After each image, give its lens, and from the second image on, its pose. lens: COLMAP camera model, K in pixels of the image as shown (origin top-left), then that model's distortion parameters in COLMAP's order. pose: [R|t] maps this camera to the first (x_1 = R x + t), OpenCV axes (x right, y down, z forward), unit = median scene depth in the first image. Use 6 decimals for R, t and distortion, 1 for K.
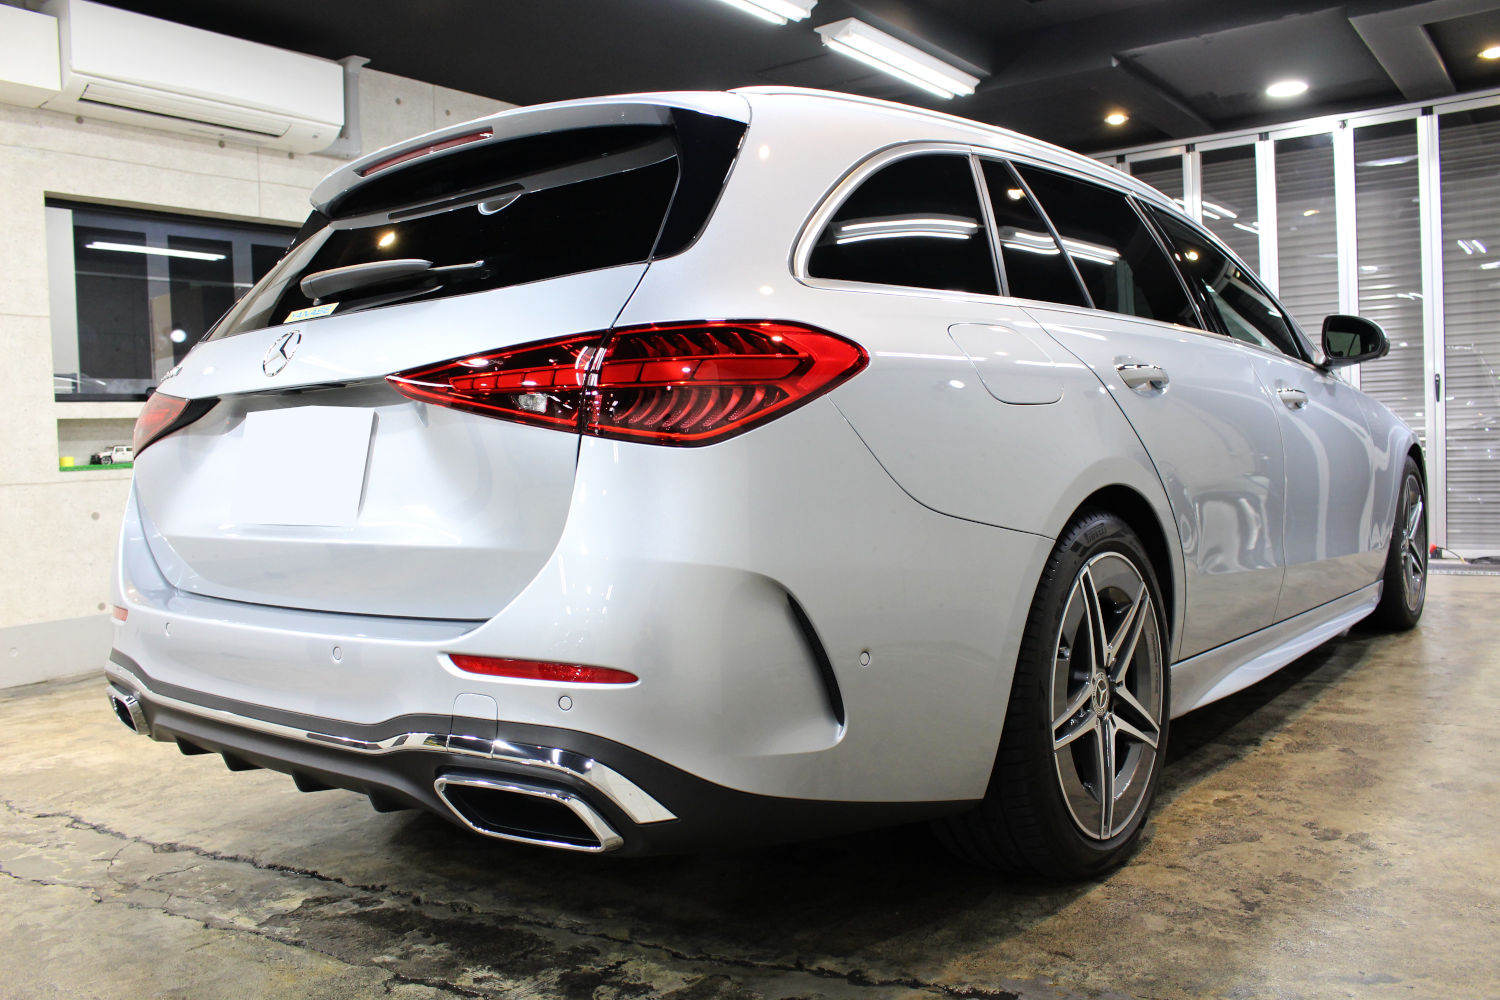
lens RADIAL K [[1234.7, 0, 750.2], [0, 1234.7, 504.8], [0, 0, 1]] dist [0.004589, 0.005201]
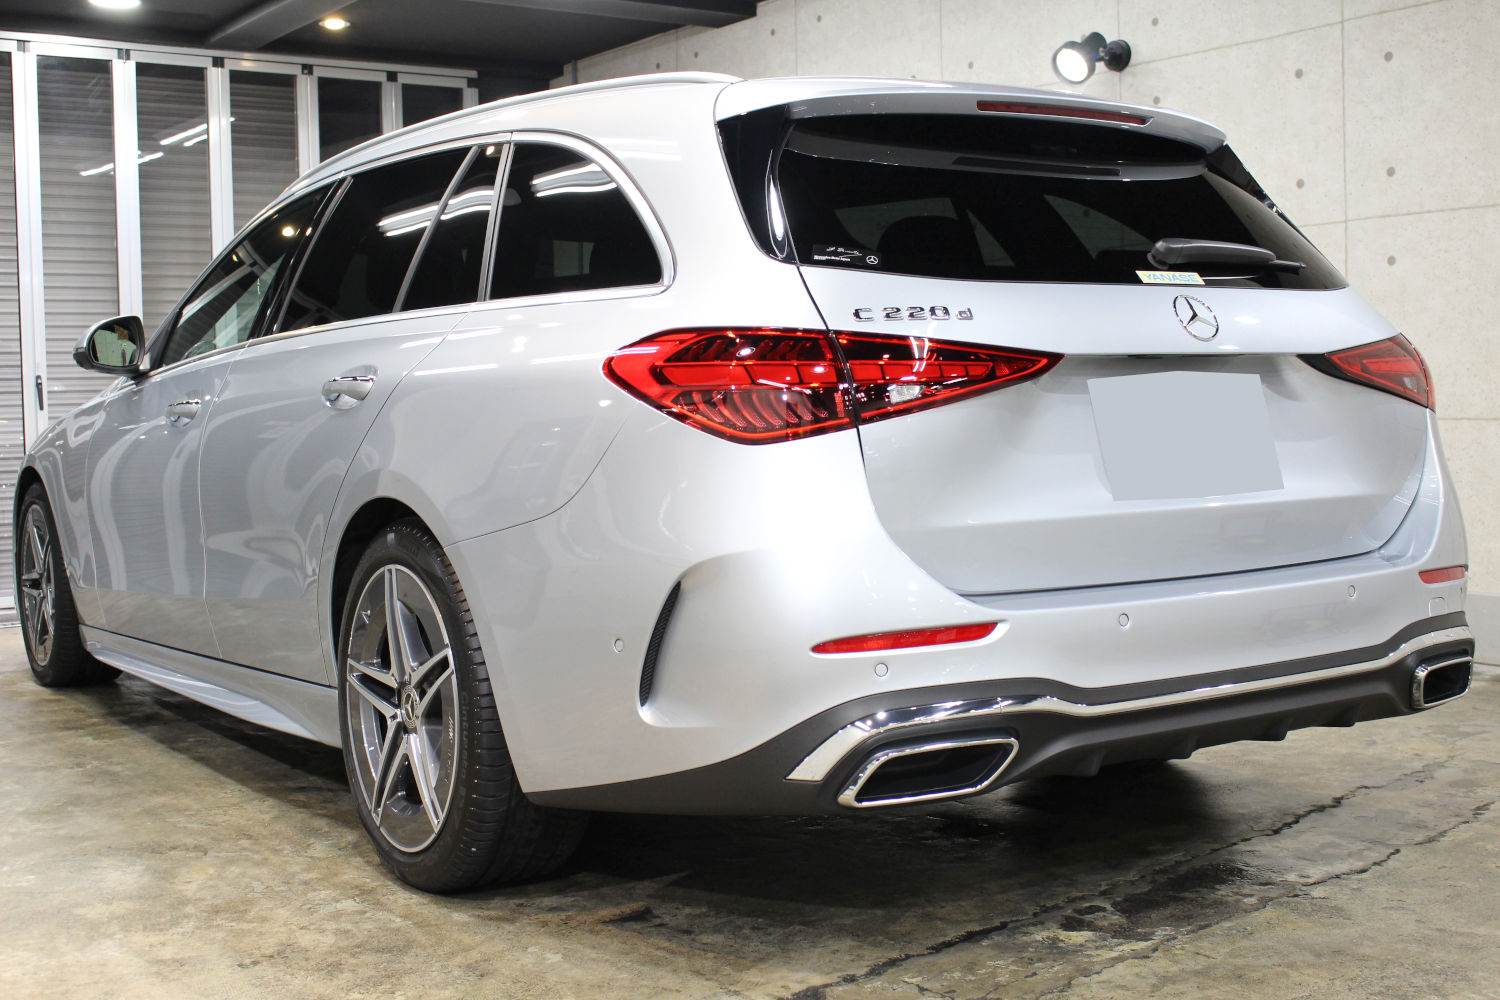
lens RADIAL K [[1936.3, 0, 750.3], [0, 1936.3, 498.8], [0, 0, 1]] dist [-0.131238, 0.000000]
pose [[0.251260, -0.015498, 0.967796, -1.566228], [0.074978, 0.997179, -0.003498, 0.032100], [-0.965011, 0.073442, 0.251713, 0.852280]]
